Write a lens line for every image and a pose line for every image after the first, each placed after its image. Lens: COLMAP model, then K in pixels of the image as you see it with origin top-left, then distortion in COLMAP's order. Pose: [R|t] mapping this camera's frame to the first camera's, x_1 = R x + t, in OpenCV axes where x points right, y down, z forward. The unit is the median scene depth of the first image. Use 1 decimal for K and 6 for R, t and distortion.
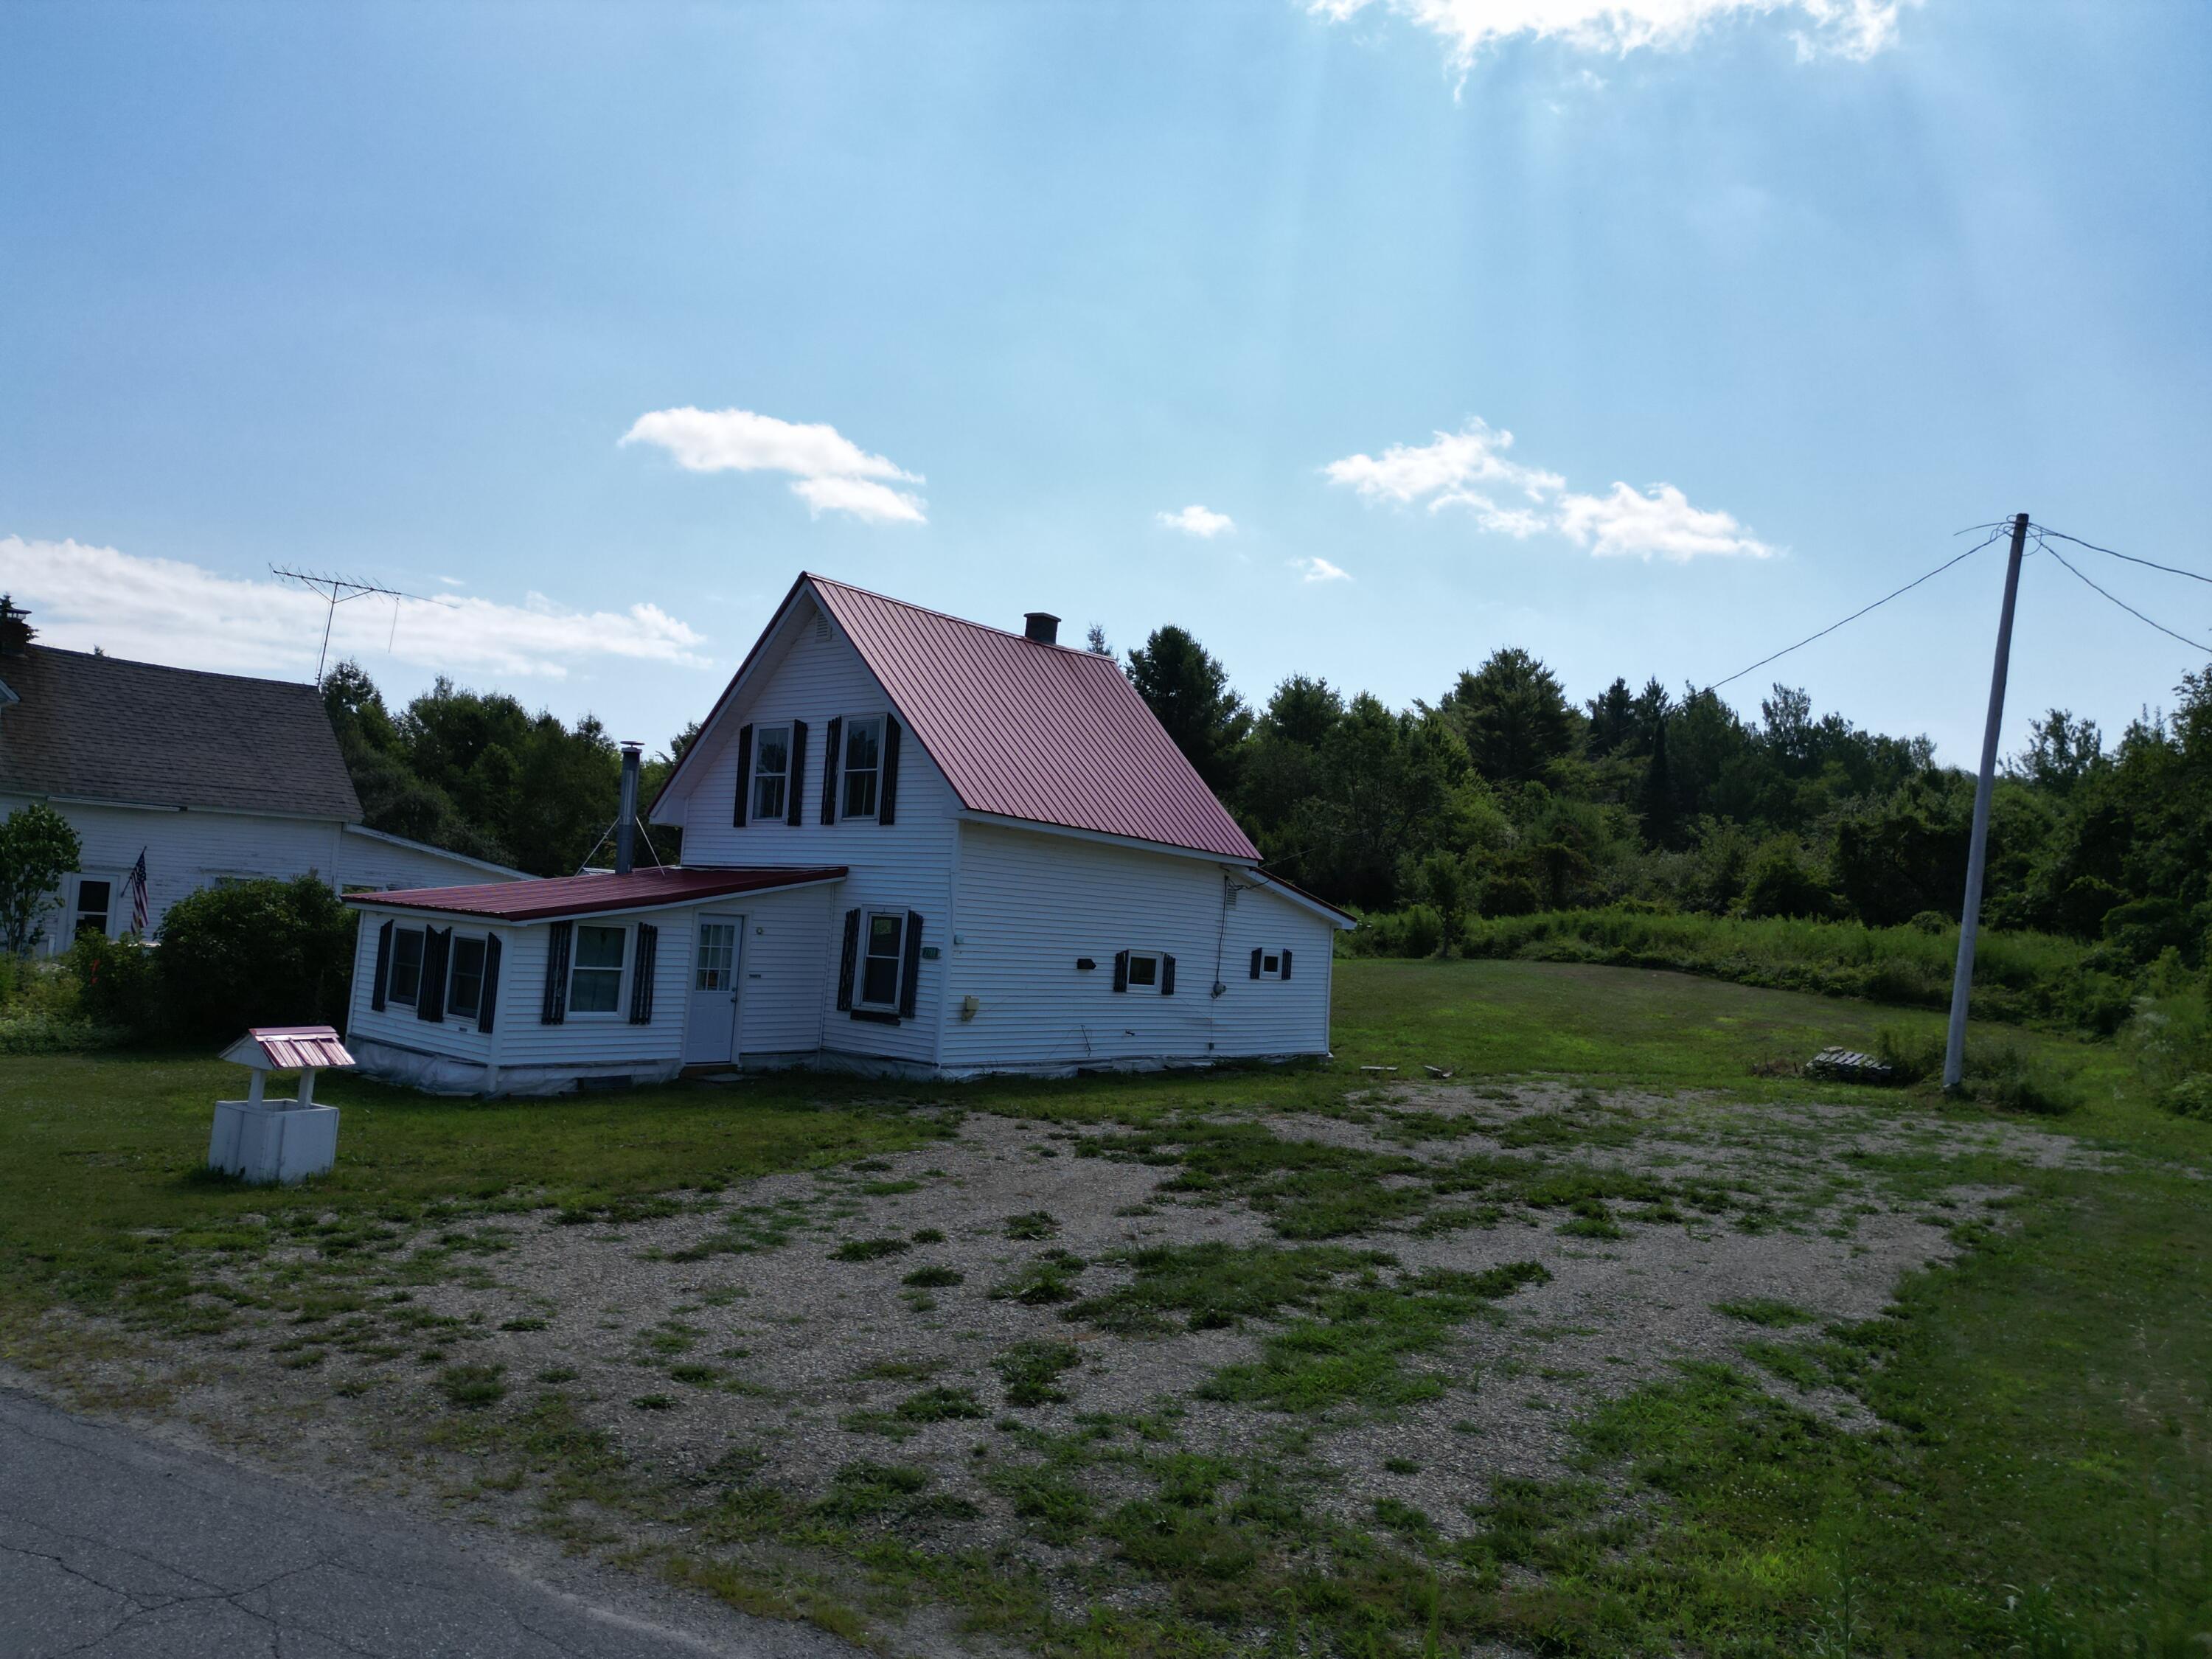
lens RADIAL K [[1540.6, 0, 1096.7], [0, 1540.6, 840.2], [0, 0, 1]] dist [0.077176, -0.077647]
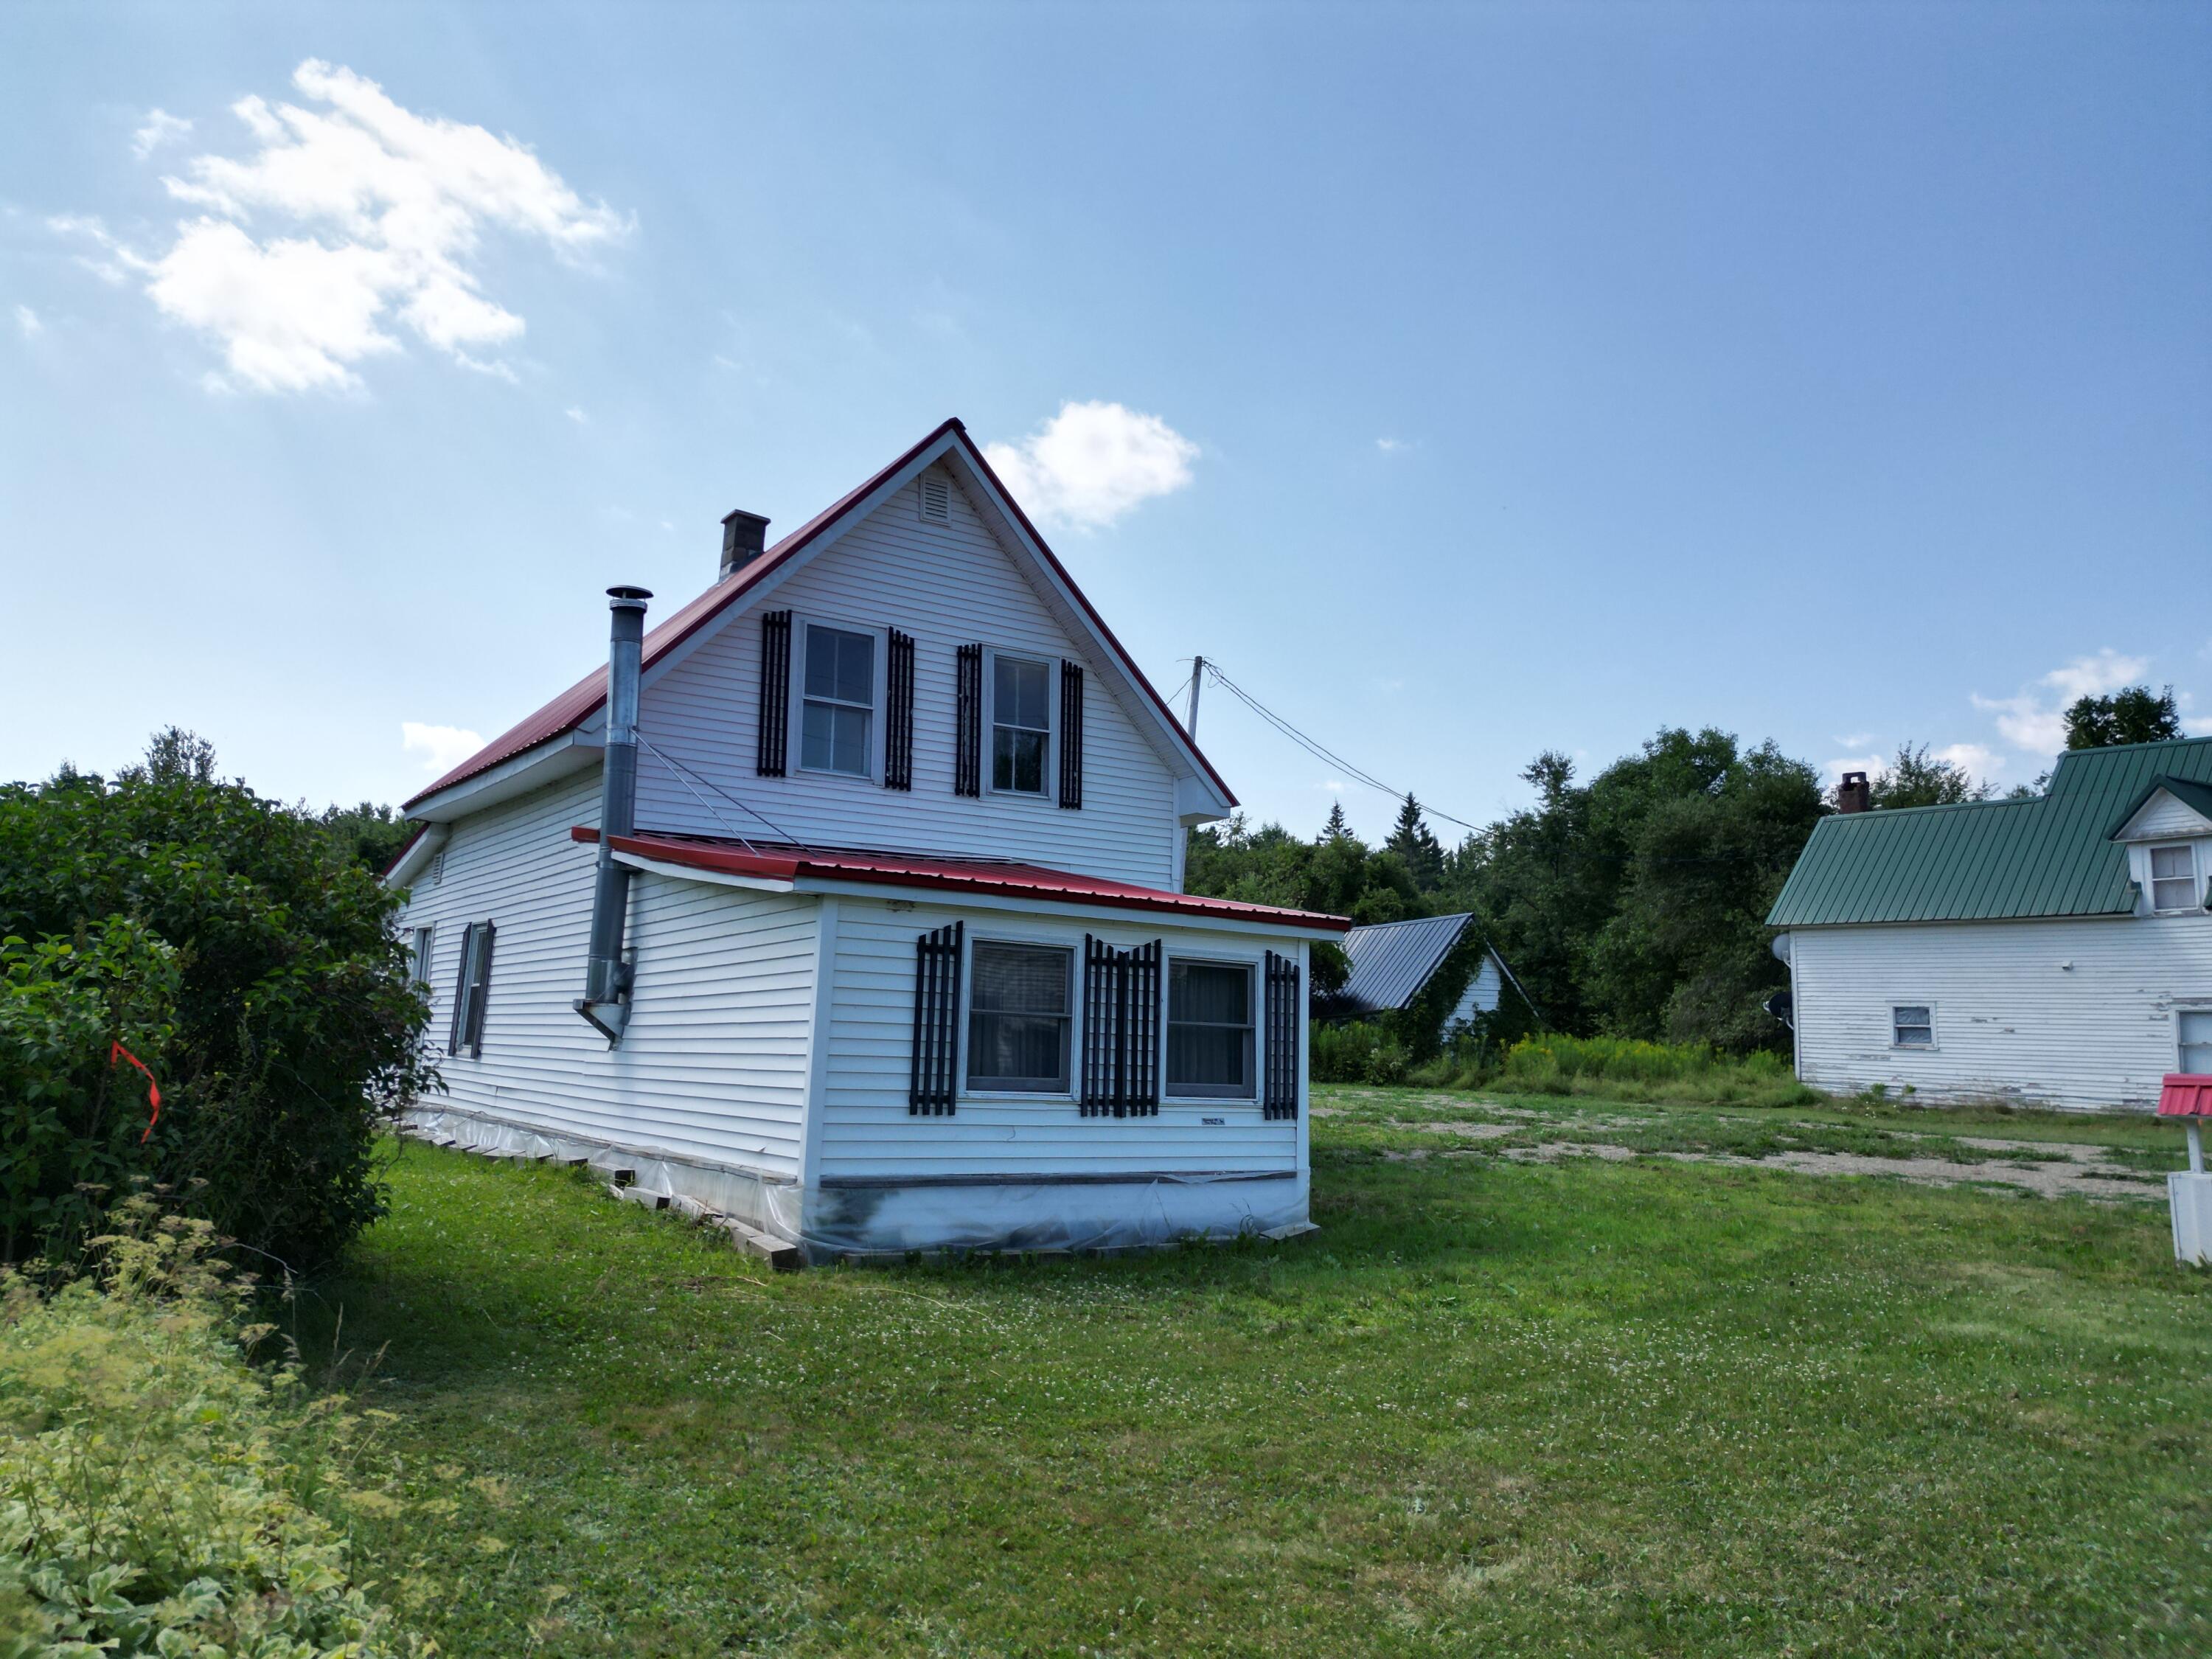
lens RADIAL K [[1540.6, 0, 1118.0], [0, 1540.6, 841.0], [0, 0, 1]] dist [0.077176, -0.077647]
pose [[0.273470, 0.071645, 0.959208, -0.871170], [-0.060159, 0.996544, -0.057282, 0.048374], [-0.959997, -0.042040, 0.276835, 0.793943]]
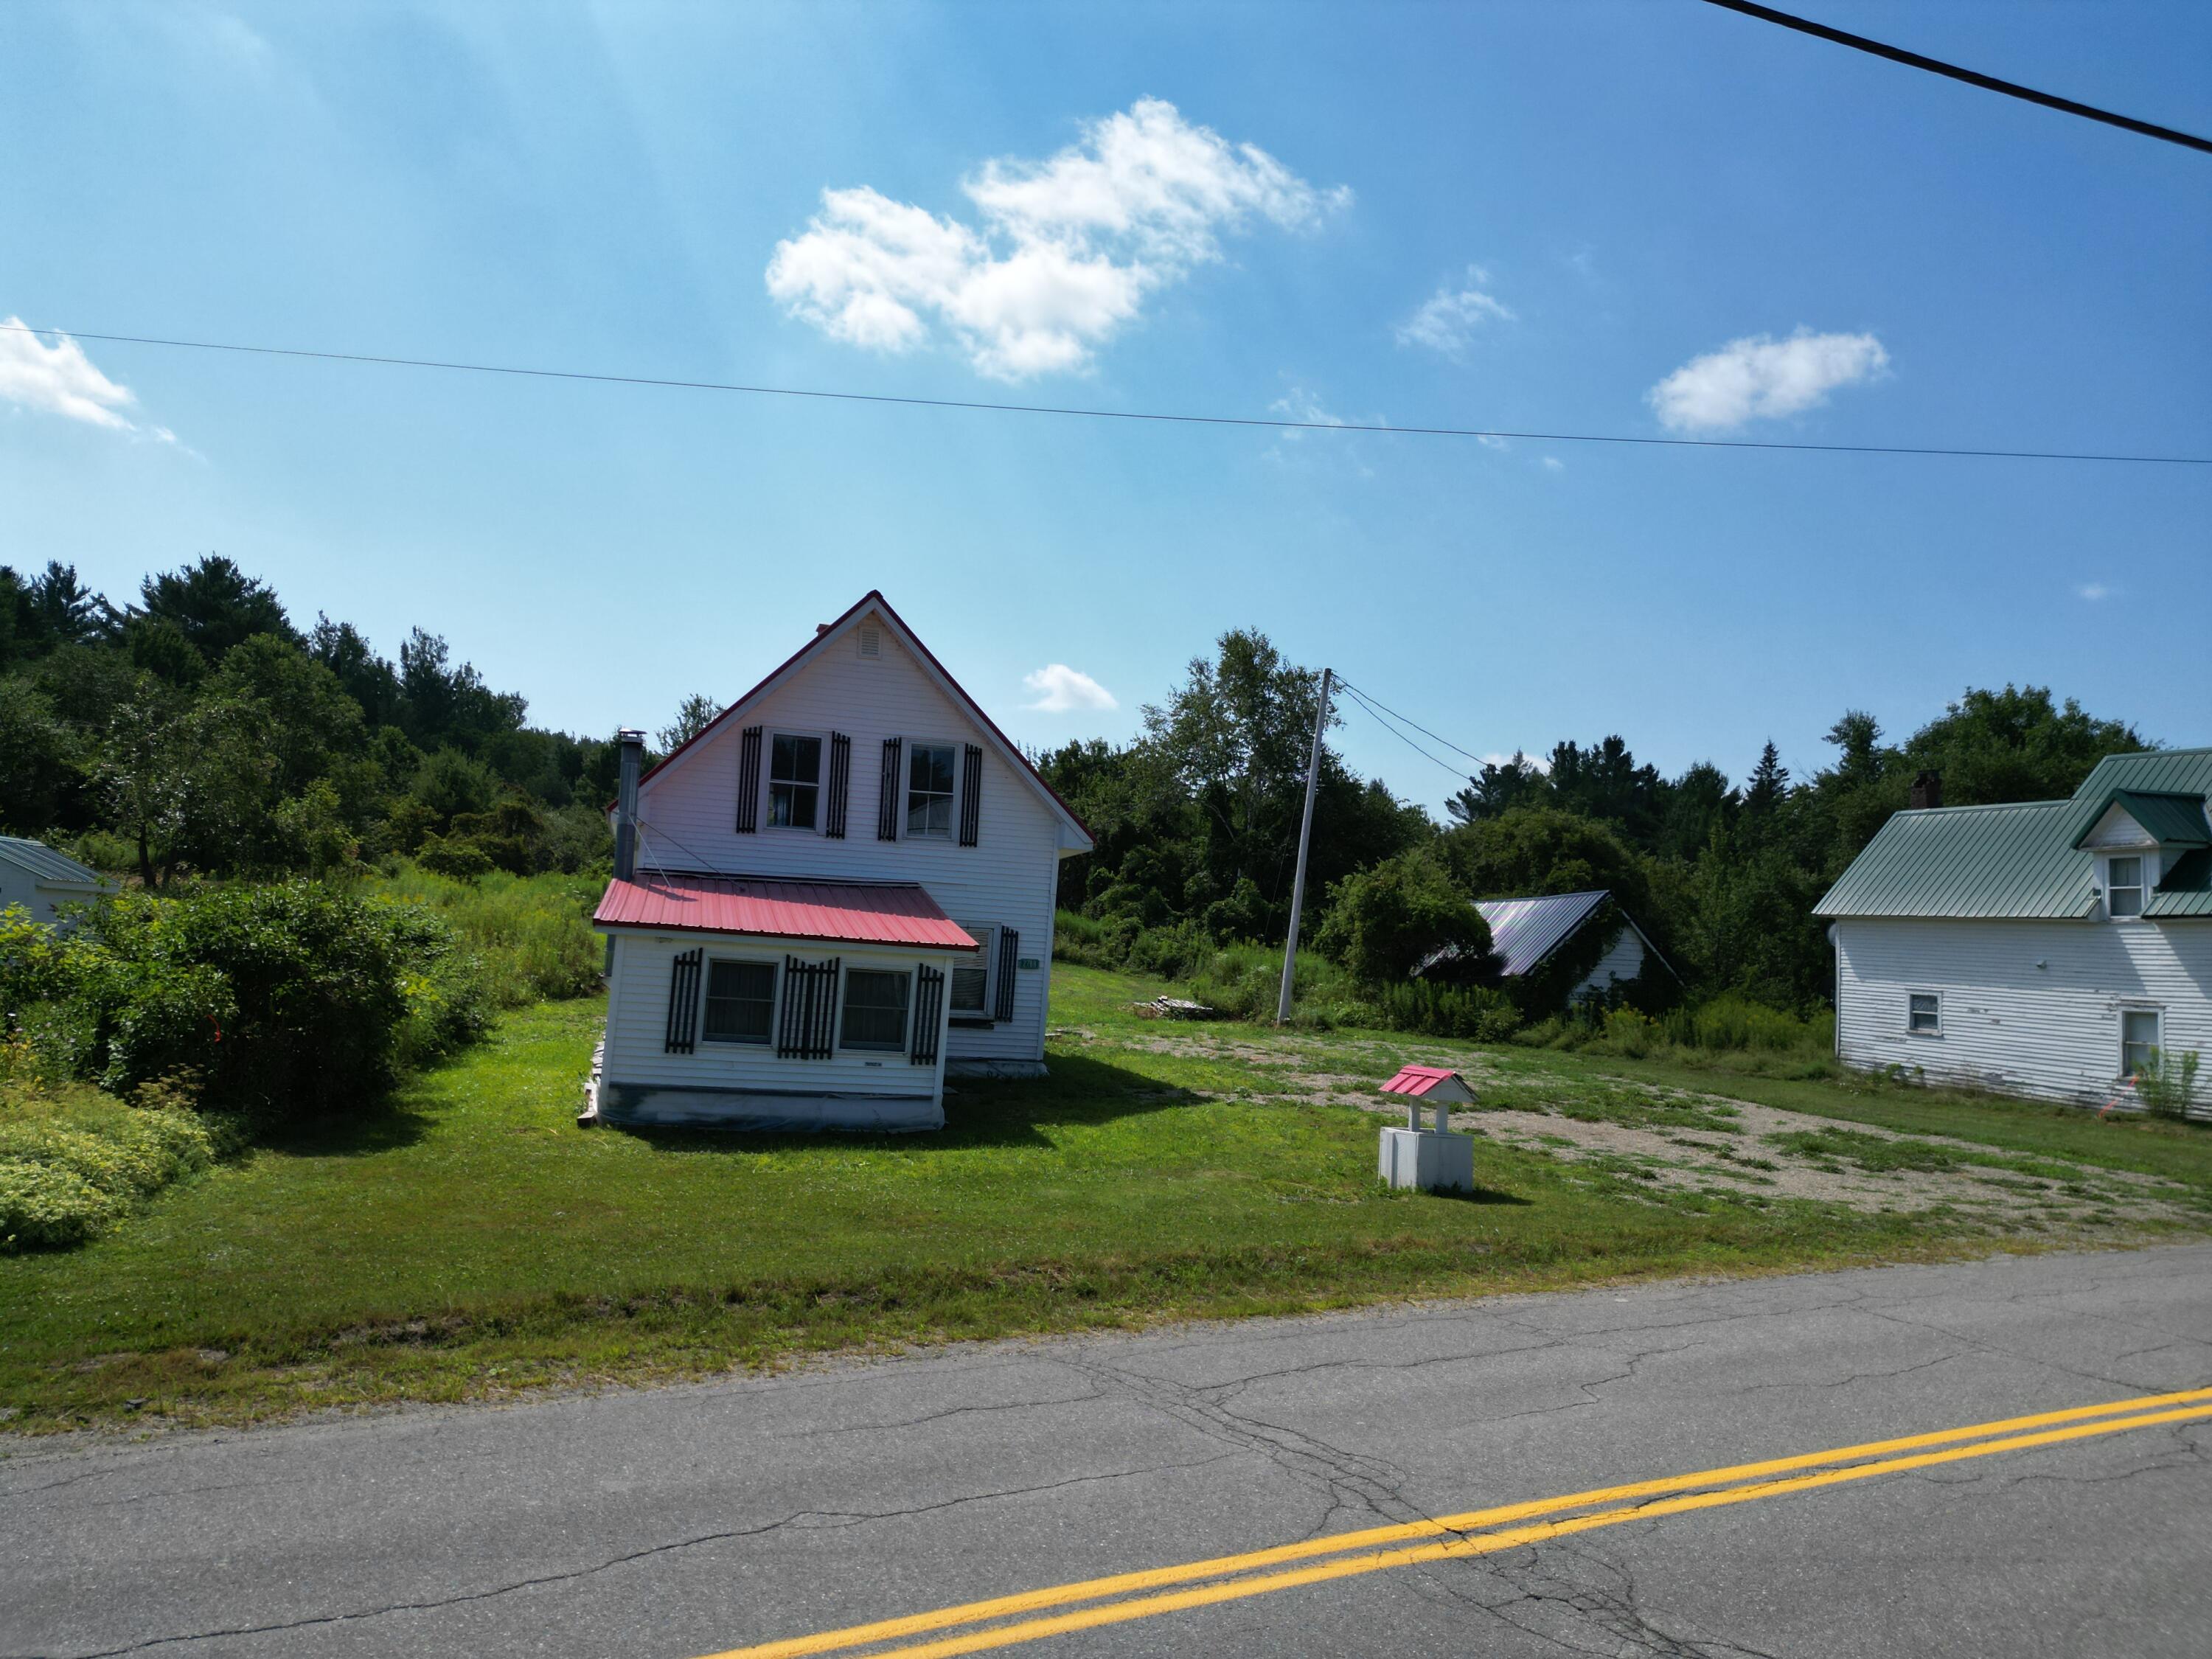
lens RADIAL K [[1540.6, 0, 1119.5], [0, 1540.6, 840.6], [0, 0, 1]] dist [0.077176, -0.077647]
pose [[0.557082, 0.031051, 0.829877, -1.011360], [-0.071200, 0.997407, 0.010476, -0.034267], [-0.827400, -0.064923, 0.557848, 0.312735]]
